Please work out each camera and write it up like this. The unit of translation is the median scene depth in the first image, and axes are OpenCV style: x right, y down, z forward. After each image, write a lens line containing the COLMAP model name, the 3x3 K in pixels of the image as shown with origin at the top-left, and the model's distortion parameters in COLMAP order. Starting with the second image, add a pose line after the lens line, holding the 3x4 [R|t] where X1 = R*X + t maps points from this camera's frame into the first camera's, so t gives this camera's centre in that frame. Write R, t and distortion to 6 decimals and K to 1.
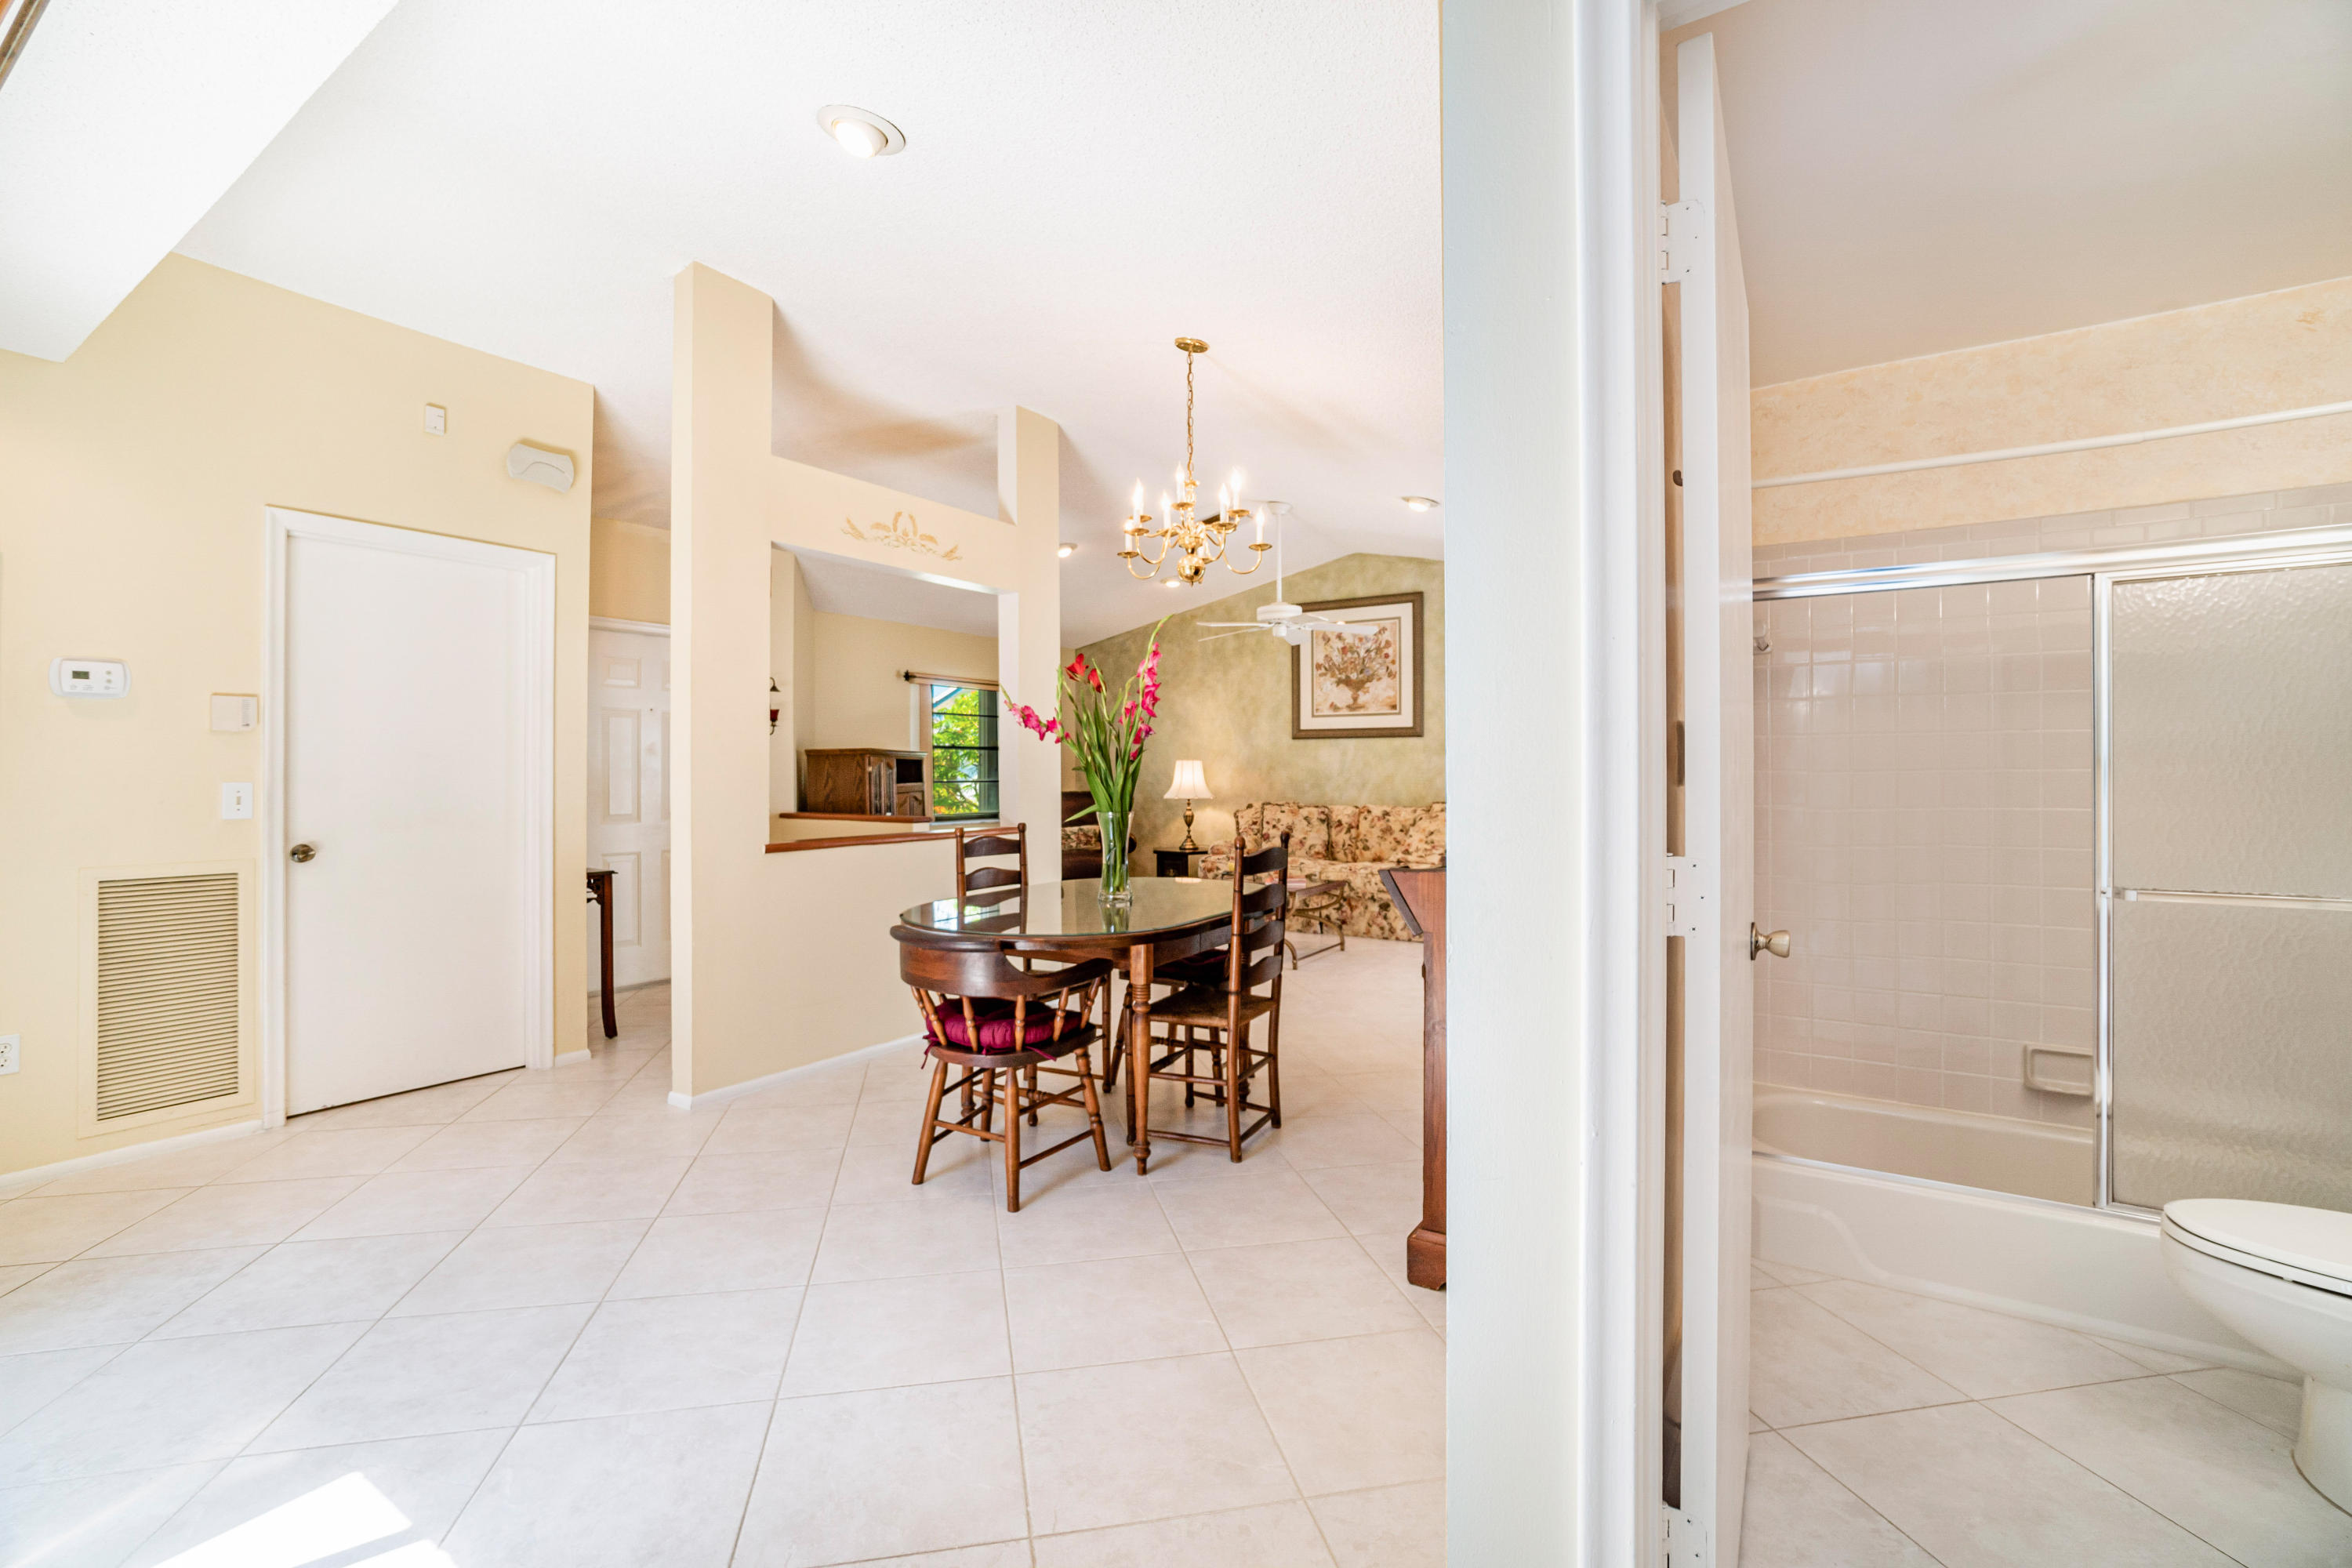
lens RADIAL K [[1033.9, 0, 1127.2], [0, 1033.9, 768.9], [0, 0, 1]] dist [-0.033937, 0.015393]
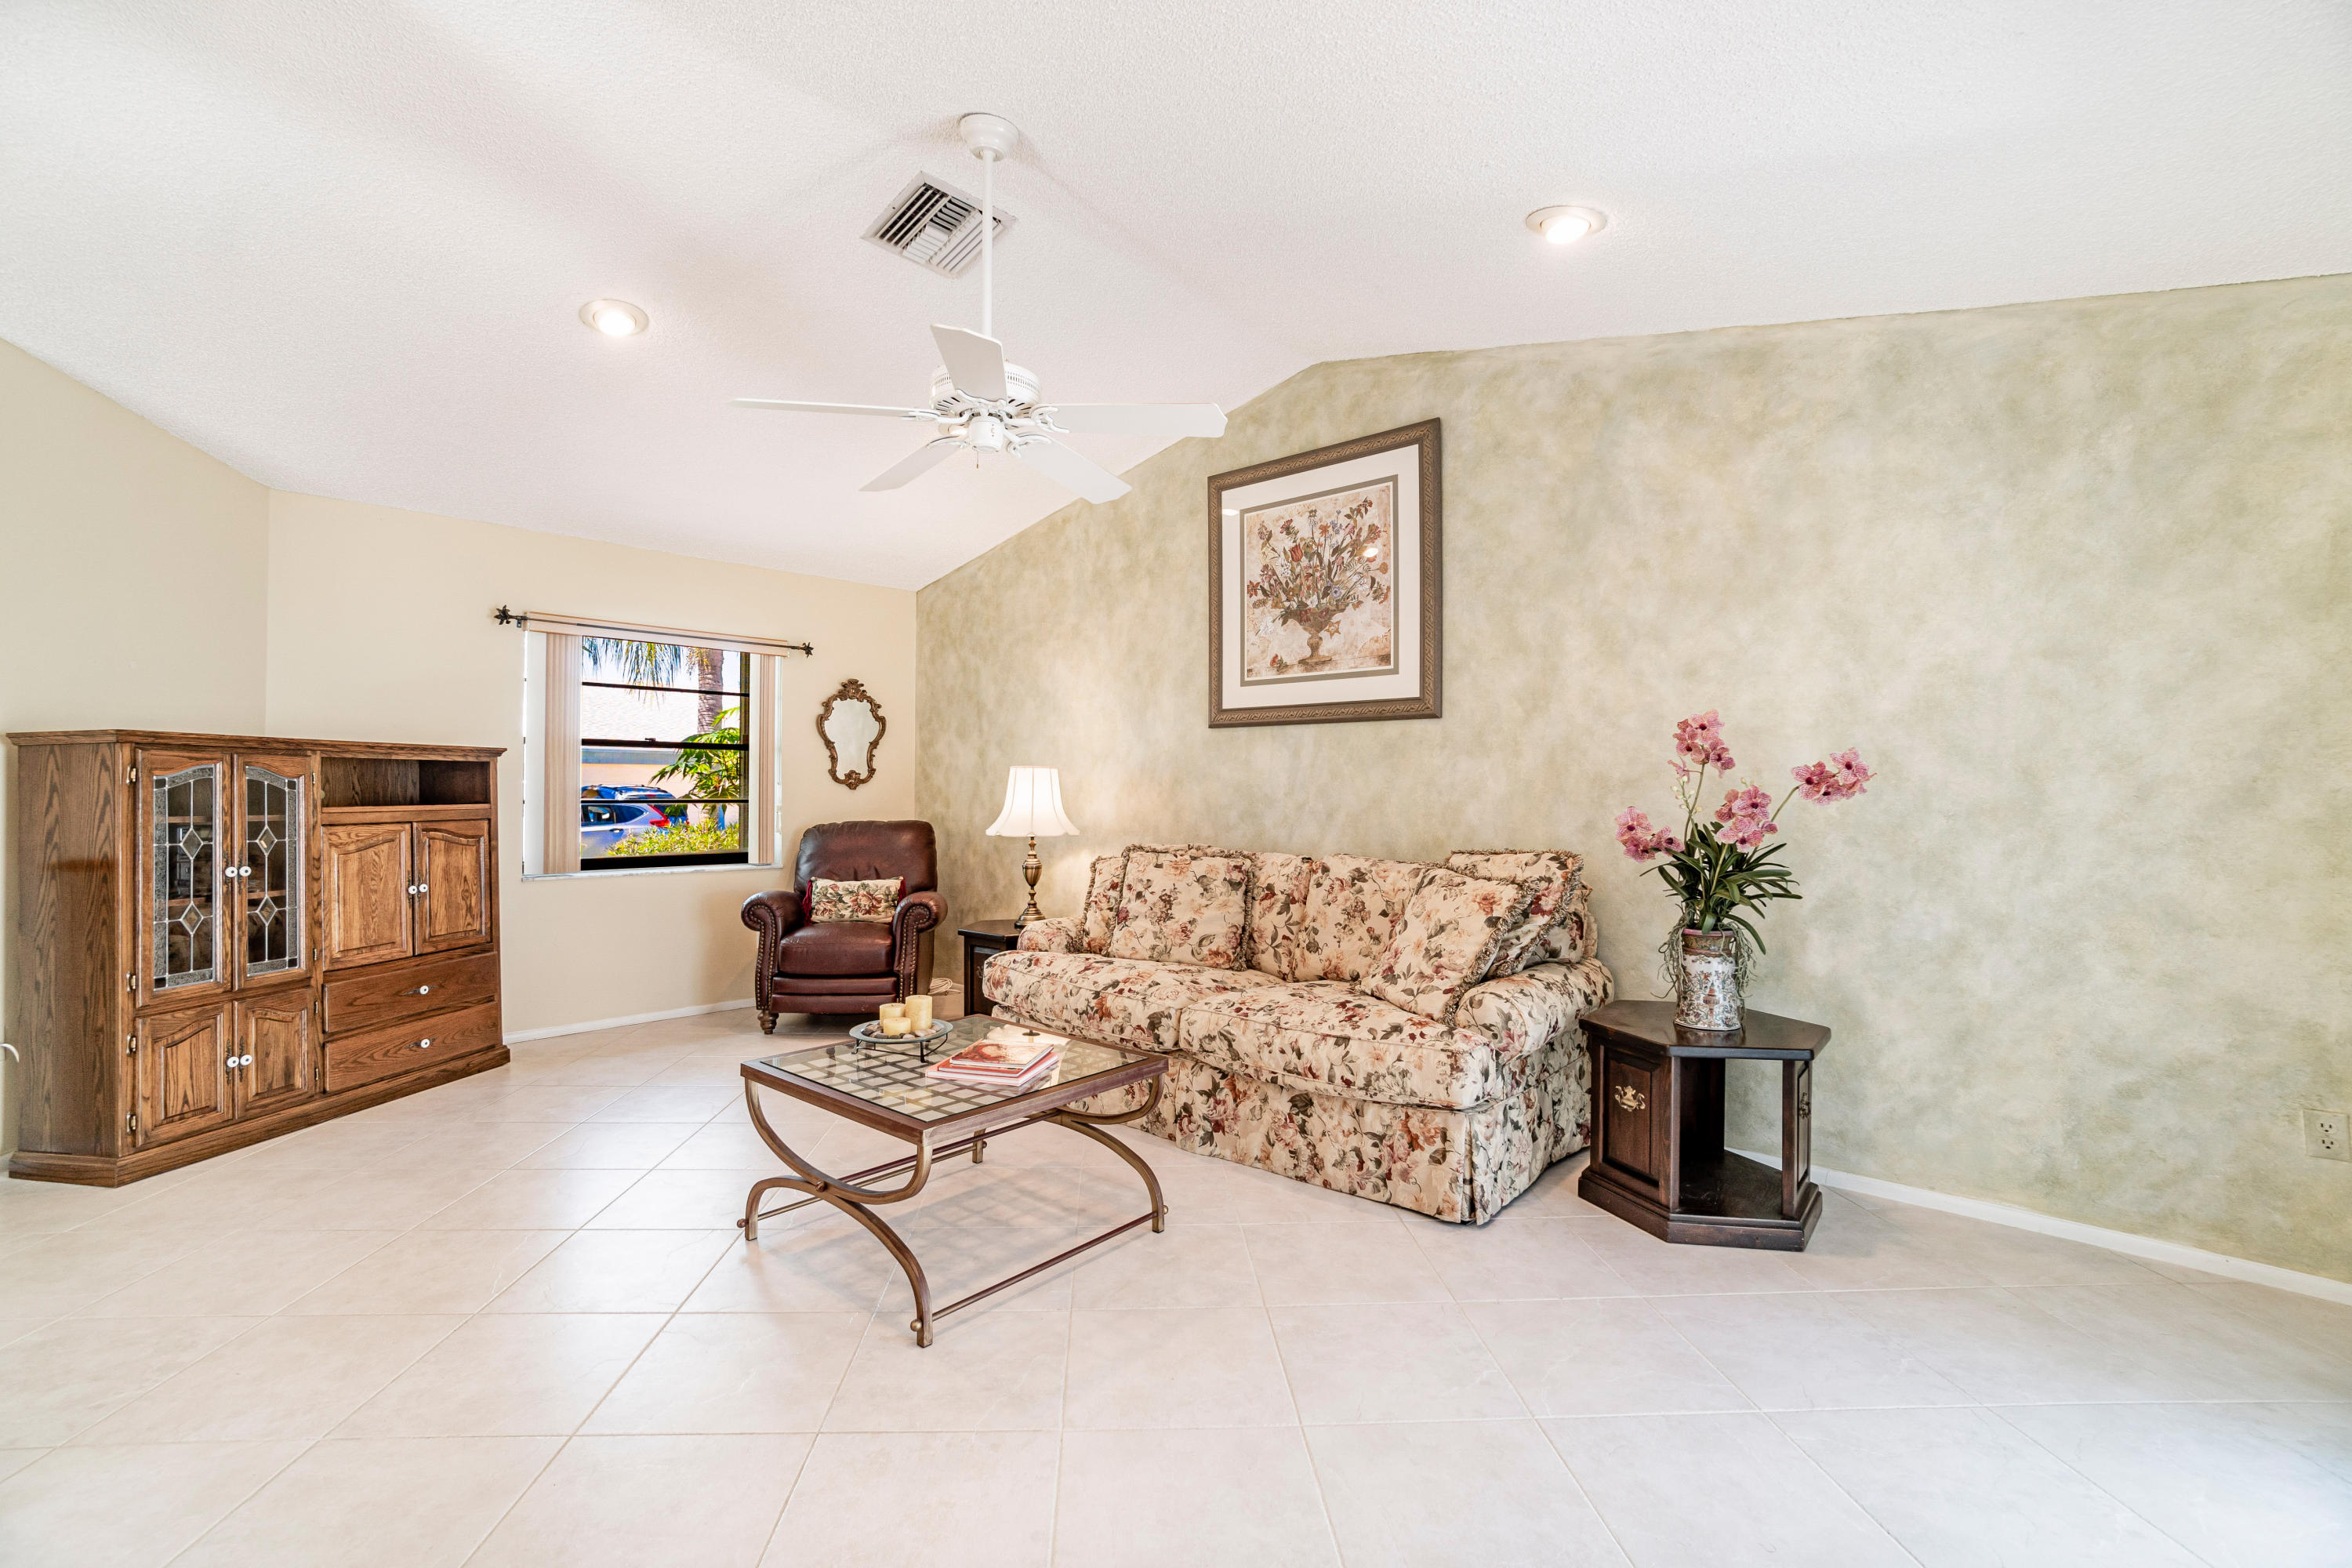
lens RADIAL K [[1033.9, 0, 1132.5], [0, 1033.9, 781.3], [0, 0, 1]] dist [-0.033937, 0.015393]
pose [[0.989966, 0.006228, -0.141170, 0.360187], [-0.007116, 0.999958, -0.005785, 0.004049], [0.141128, 0.006732, 0.989968, 0.850459]]
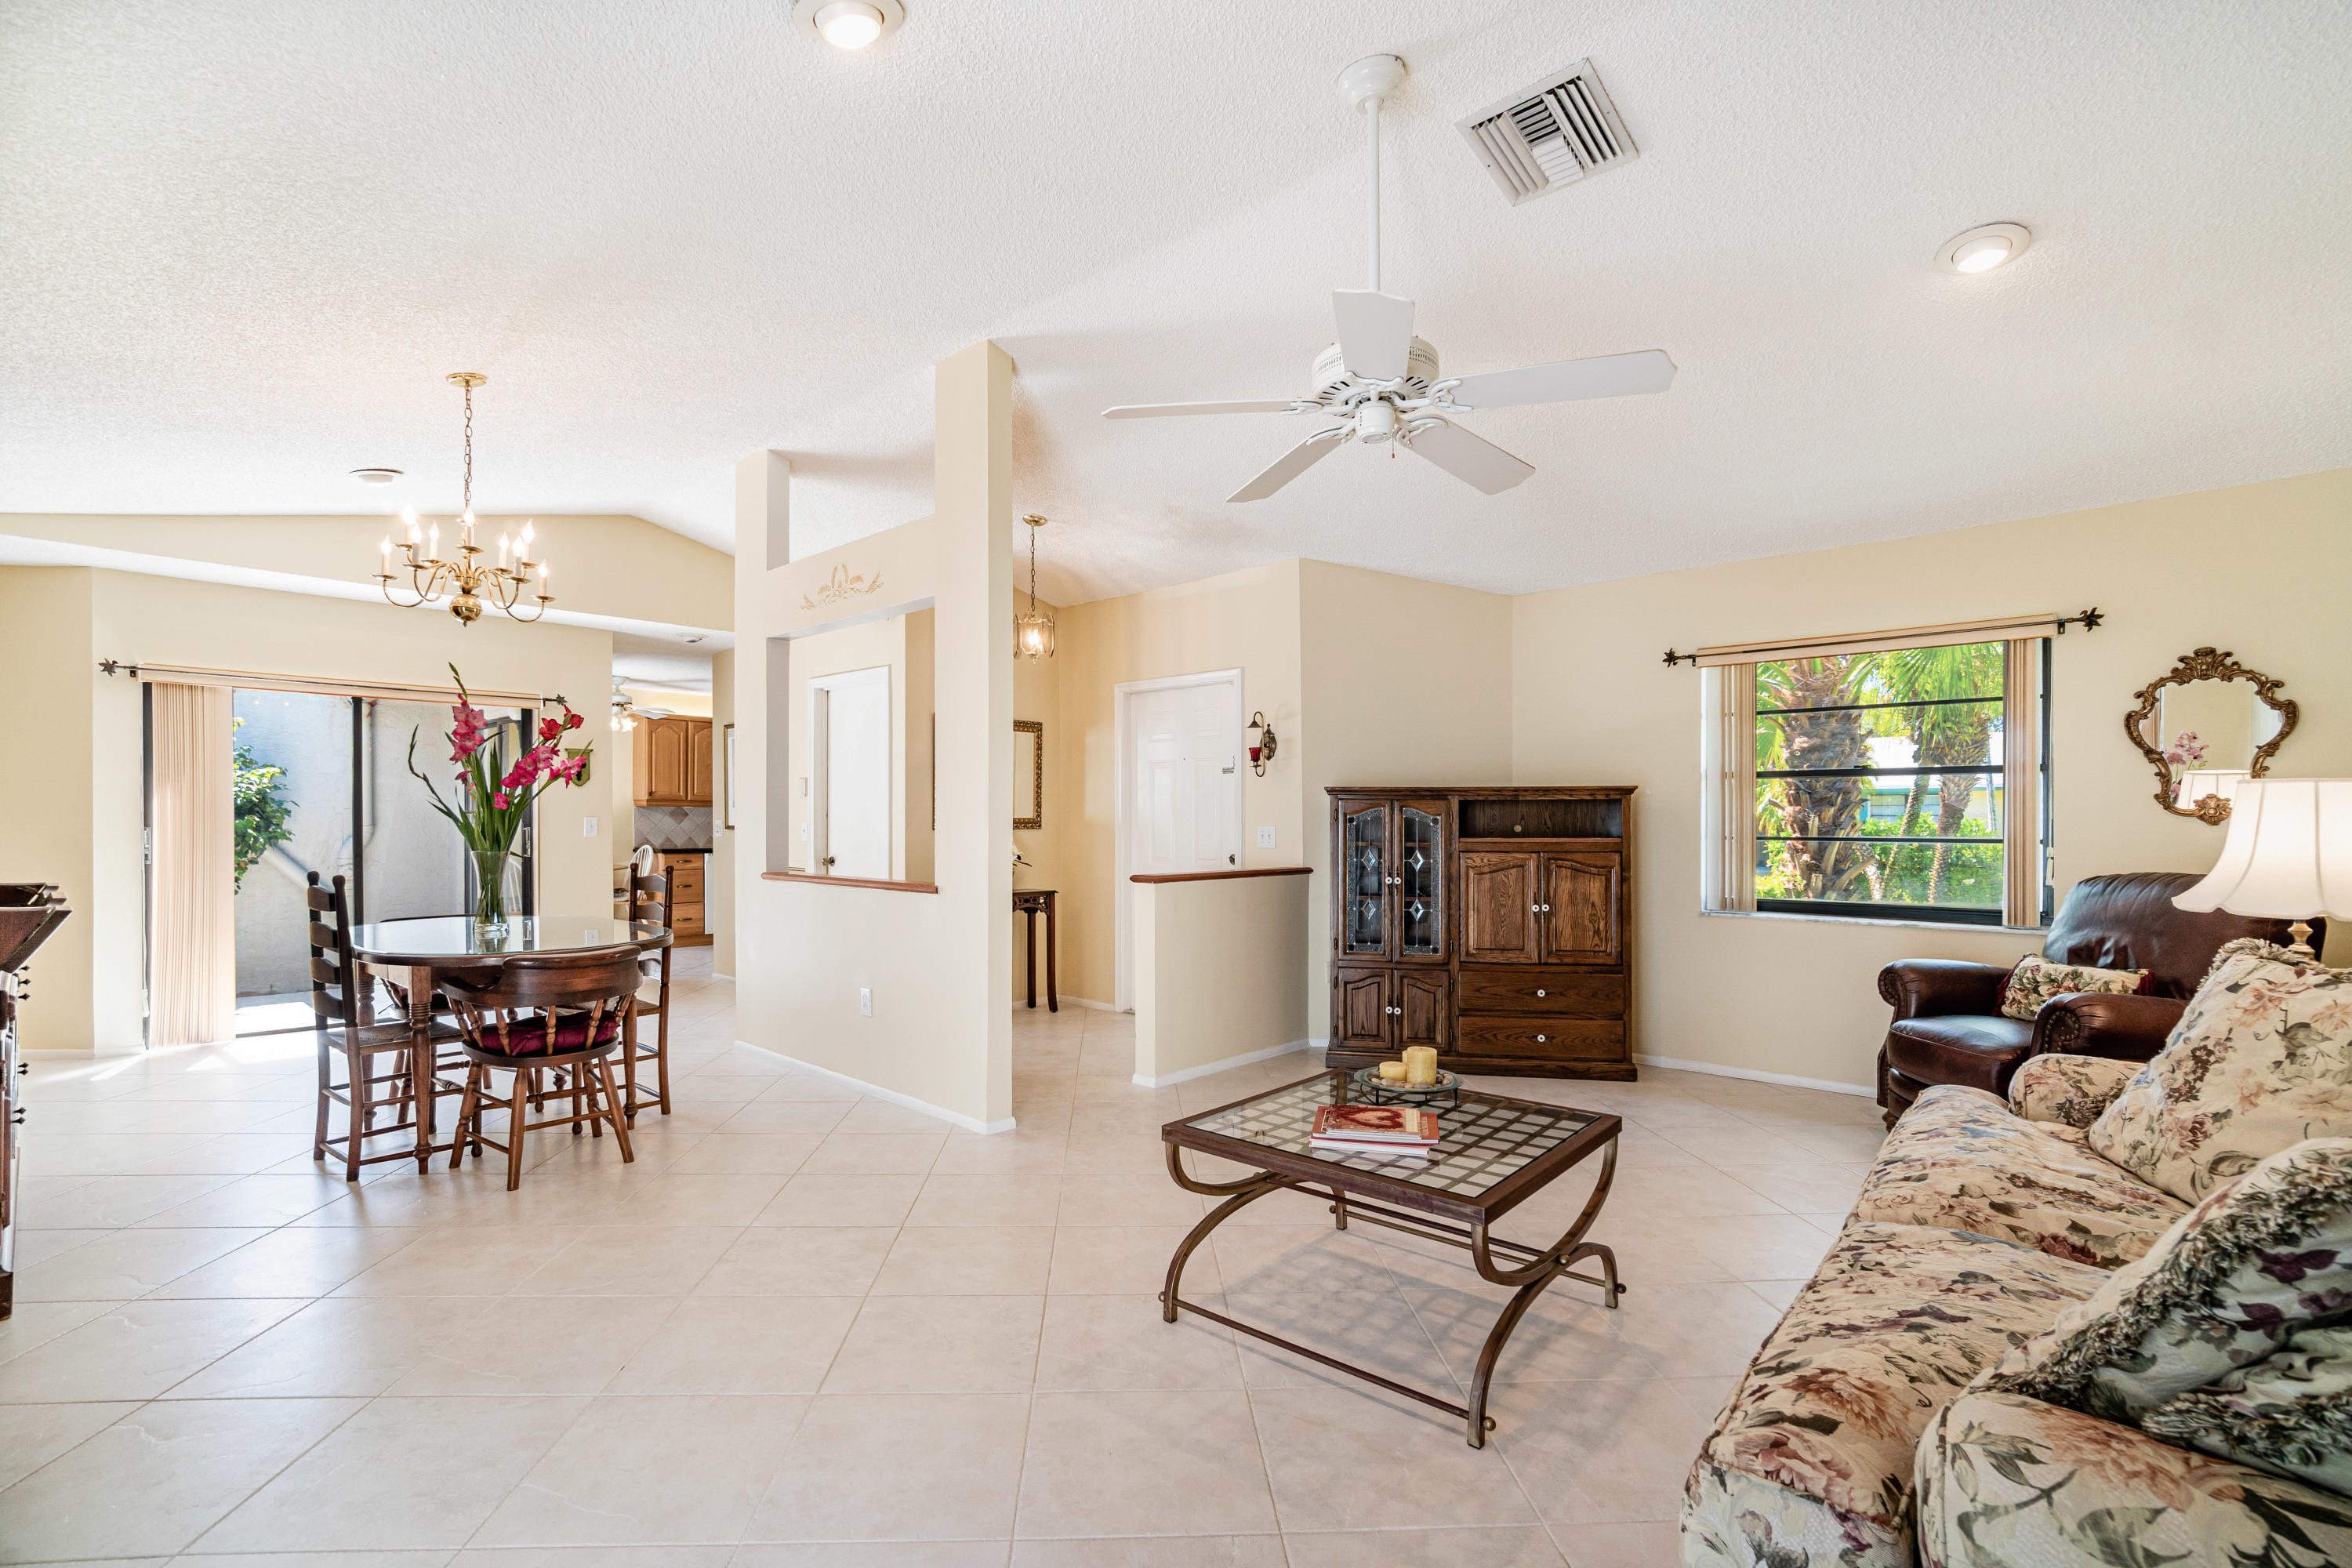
lens RADIAL K [[1033.9, 0, 1189.6], [0, 1033.9, 840.7], [0, 0, 1]] dist [-0.033937, 0.015393]
pose [[-0.107314, 0.020086, -0.994022, 0.696593], [0.000571, 0.999797, 0.020141, 0.005447], [0.994225, 0.001594, -0.107304, 1.358906]]
